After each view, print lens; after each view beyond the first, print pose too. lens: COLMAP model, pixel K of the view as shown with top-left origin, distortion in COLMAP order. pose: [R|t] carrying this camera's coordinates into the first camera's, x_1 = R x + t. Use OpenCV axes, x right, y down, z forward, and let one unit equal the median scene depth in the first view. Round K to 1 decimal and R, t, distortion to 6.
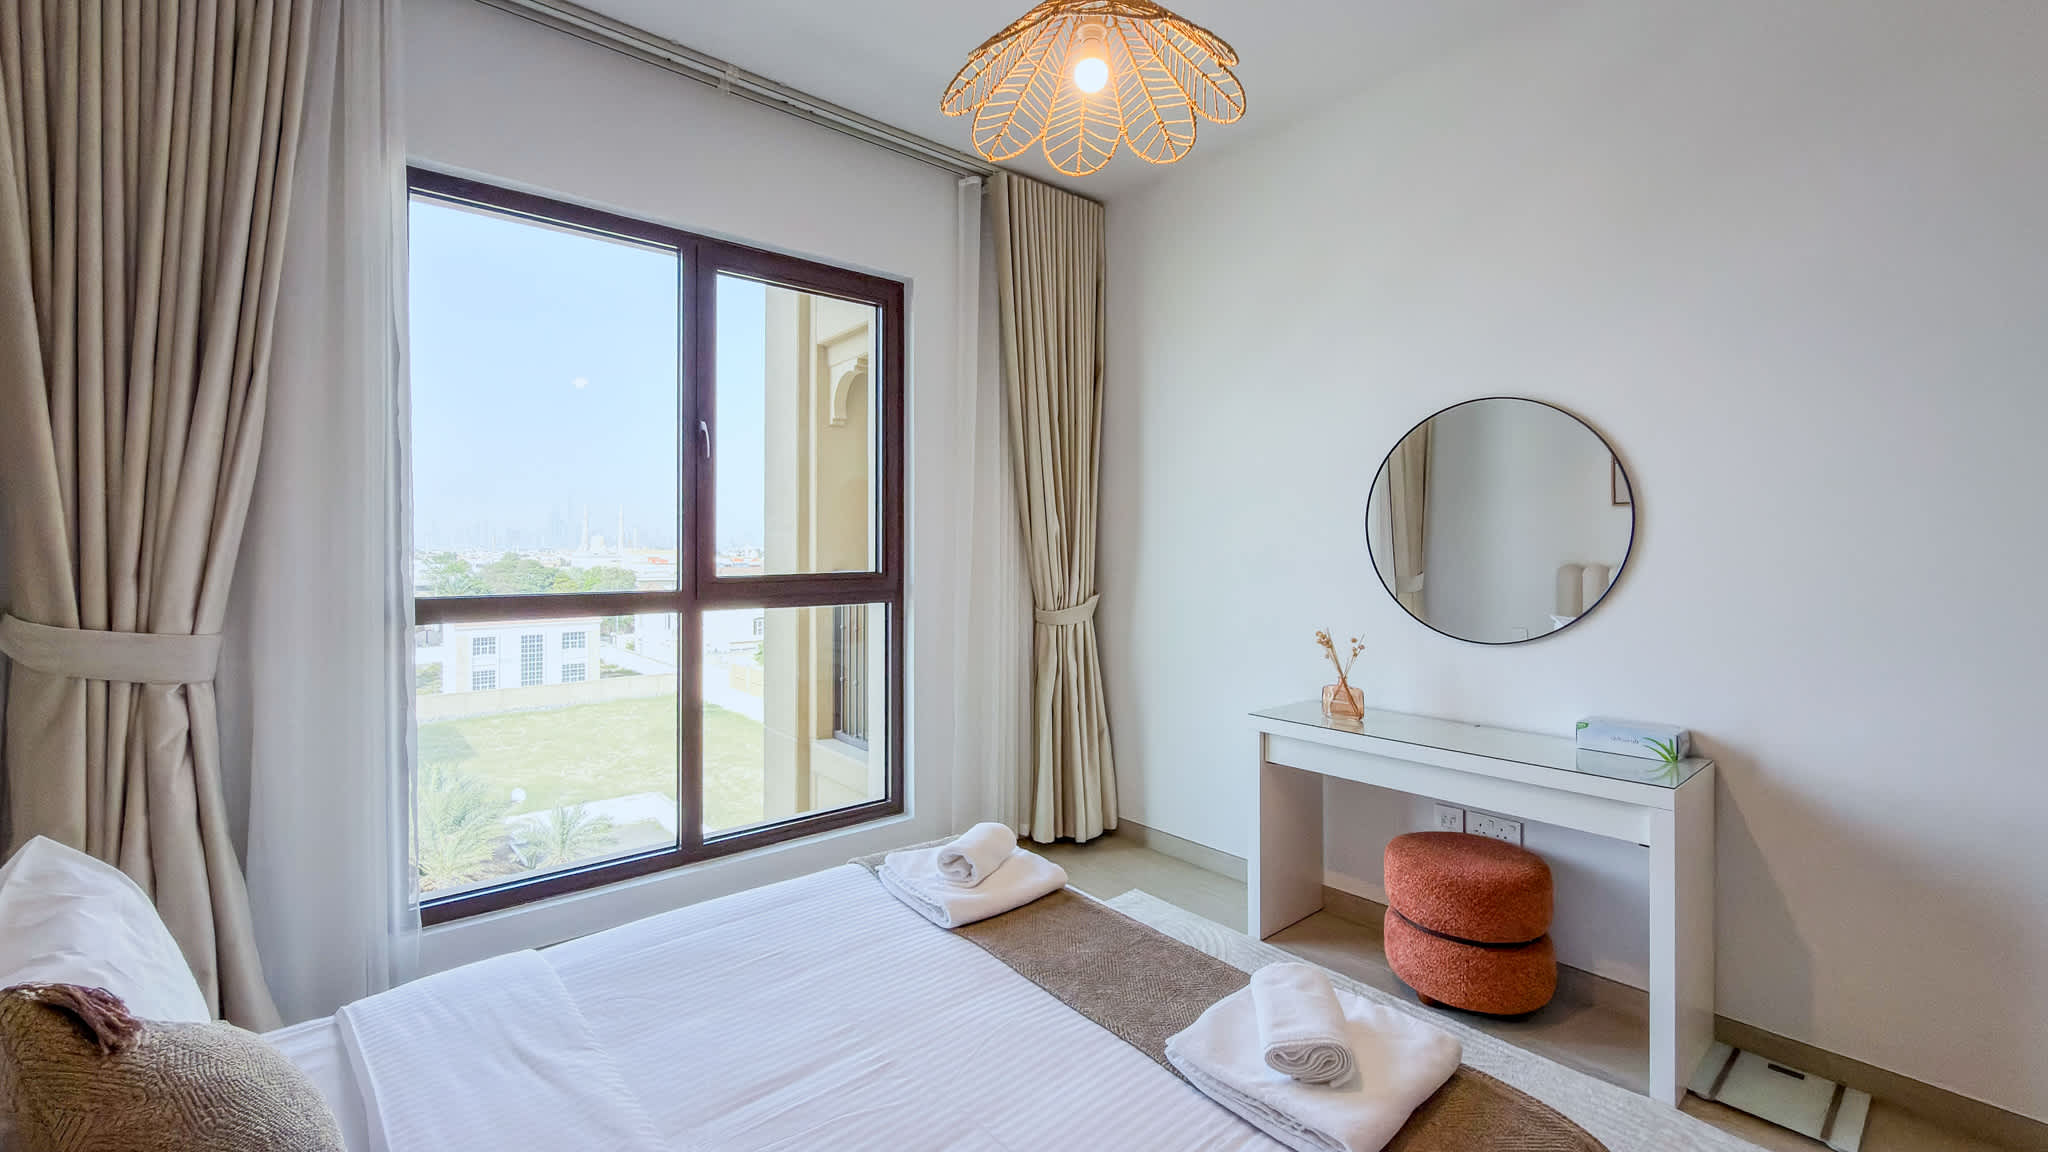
lens RADIAL K [[844.1, 0, 1017.7], [0, 844.1, 546.7], [0, 0, 1]] dist [-0.000165, -0.000029]
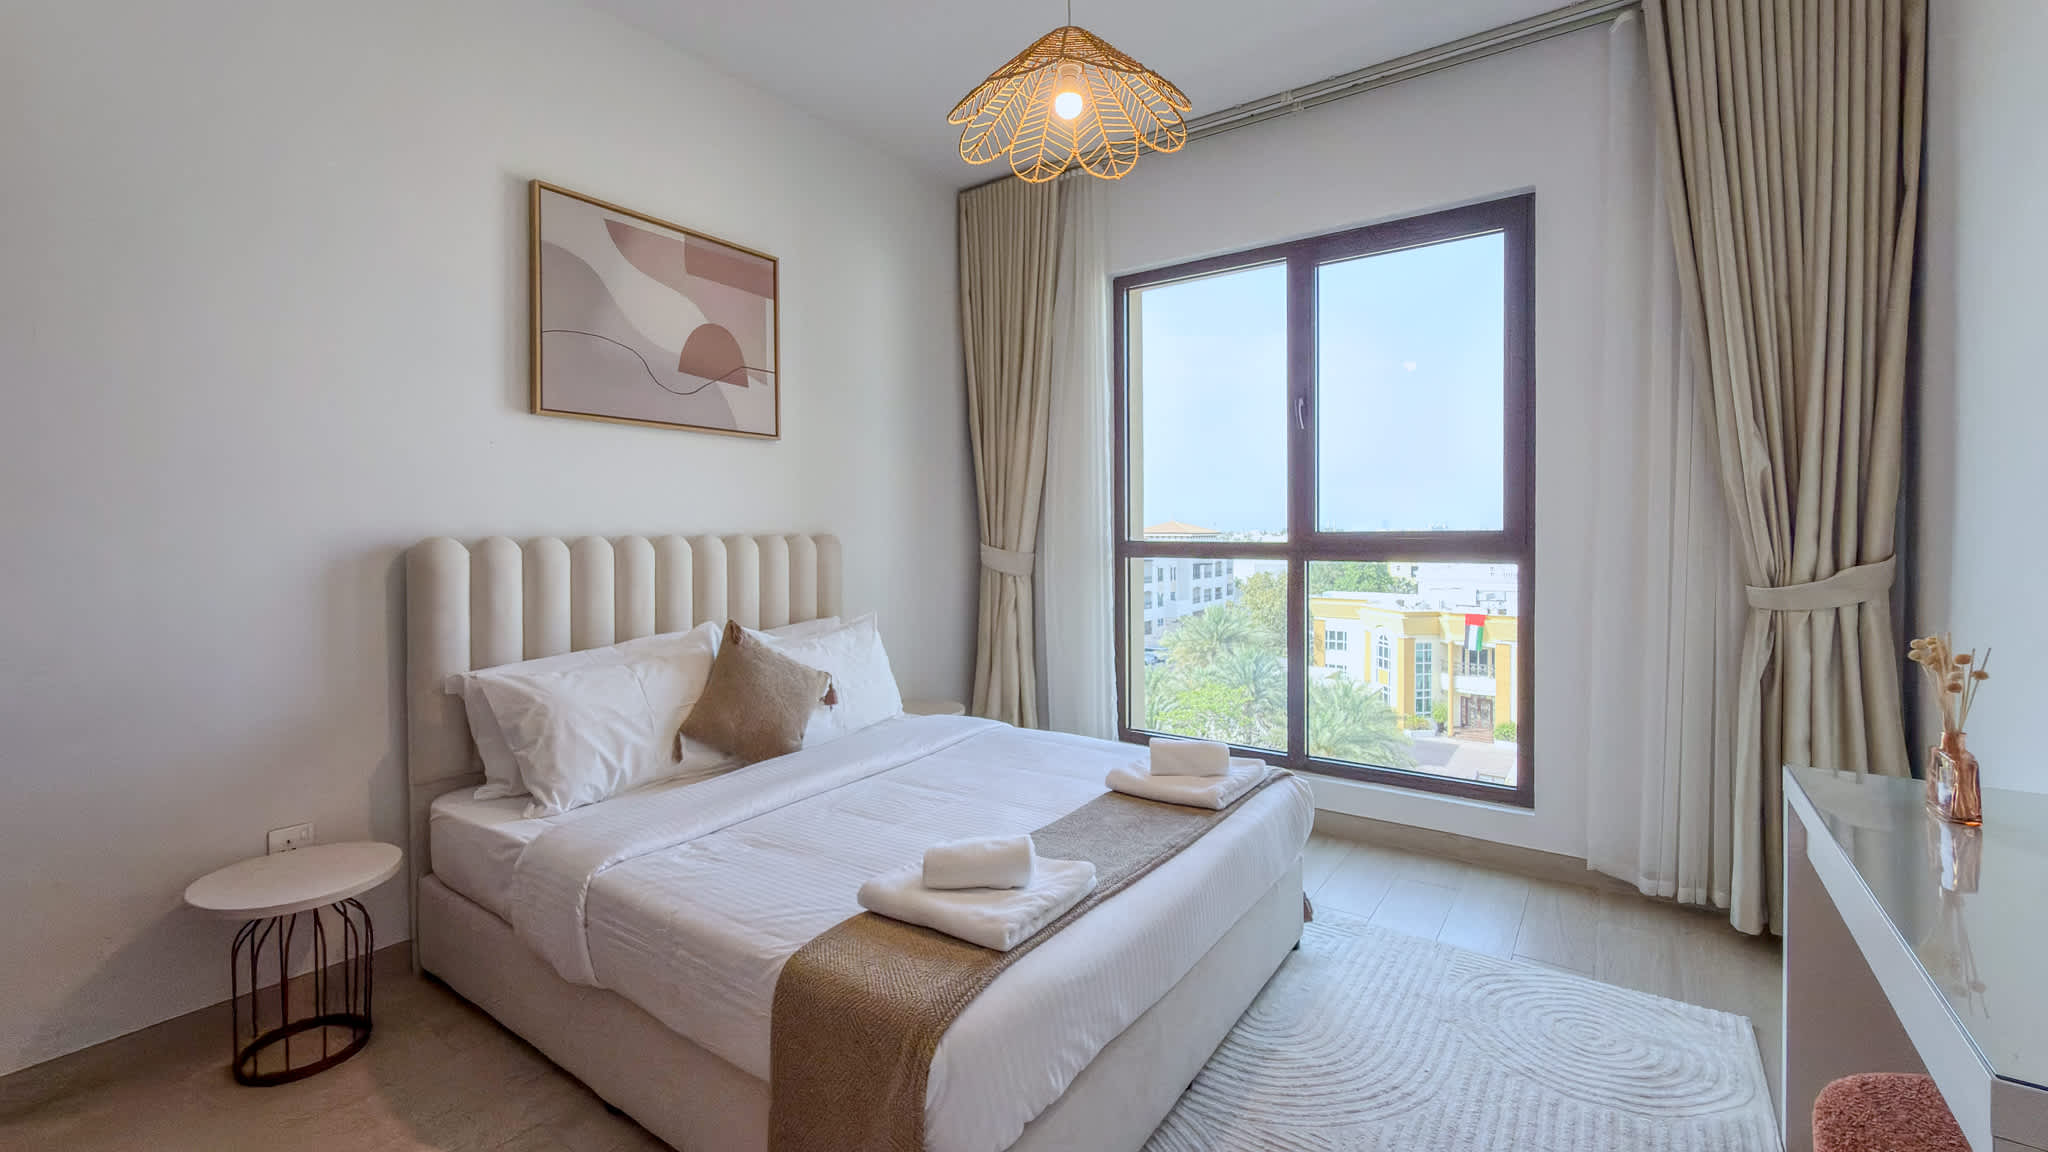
lens RADIAL K [[844.1, 0, 1017.7], [0, 844.1, 546.7], [0, 0, 1]] dist [-0.000165, -0.000029]
pose [[0.237510, 0.018300, -0.971213, 0.679027], [0.002509, 0.999808, 0.019453, 0.033773], [0.971382, -0.007057, 0.237419, 0.337943]]
